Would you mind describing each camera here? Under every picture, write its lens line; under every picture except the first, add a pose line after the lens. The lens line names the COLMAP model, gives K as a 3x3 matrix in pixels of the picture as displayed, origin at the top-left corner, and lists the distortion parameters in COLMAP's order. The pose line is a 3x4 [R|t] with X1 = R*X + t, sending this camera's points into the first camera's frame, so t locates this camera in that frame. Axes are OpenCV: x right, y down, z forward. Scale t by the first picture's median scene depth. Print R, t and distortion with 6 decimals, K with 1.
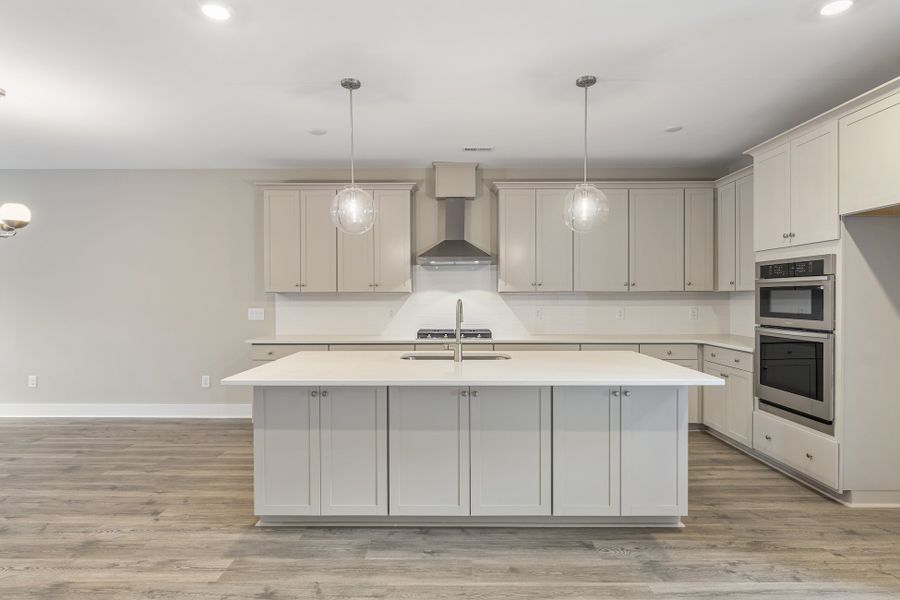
lens RADIAL K [[485.6, 0, 450.0], [0, 485.6, 300.0], [0, 0, 1]] dist [-0.001068, 0.000248]
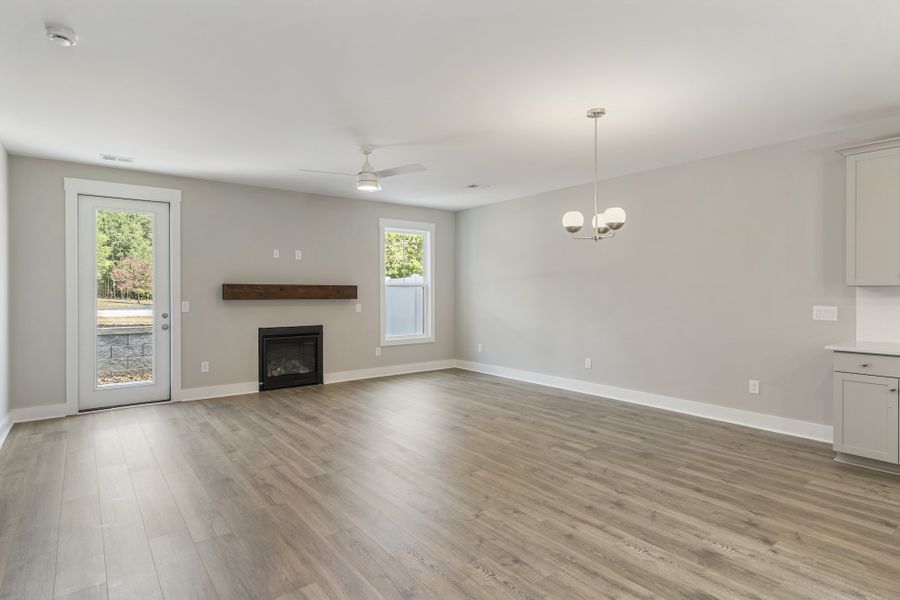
lens RADIAL K [[495.9, 0, 449.0], [0, 495.9, 289.2], [0, 0, 1]] dist [-0.000308, -0.000378]
pose [[0.606901, -0.001562, -0.794776, -0.203214], [-0.007213, 0.999946, -0.007473, 0.000263], [0.794744, 0.010268, 0.606857, 0.006682]]
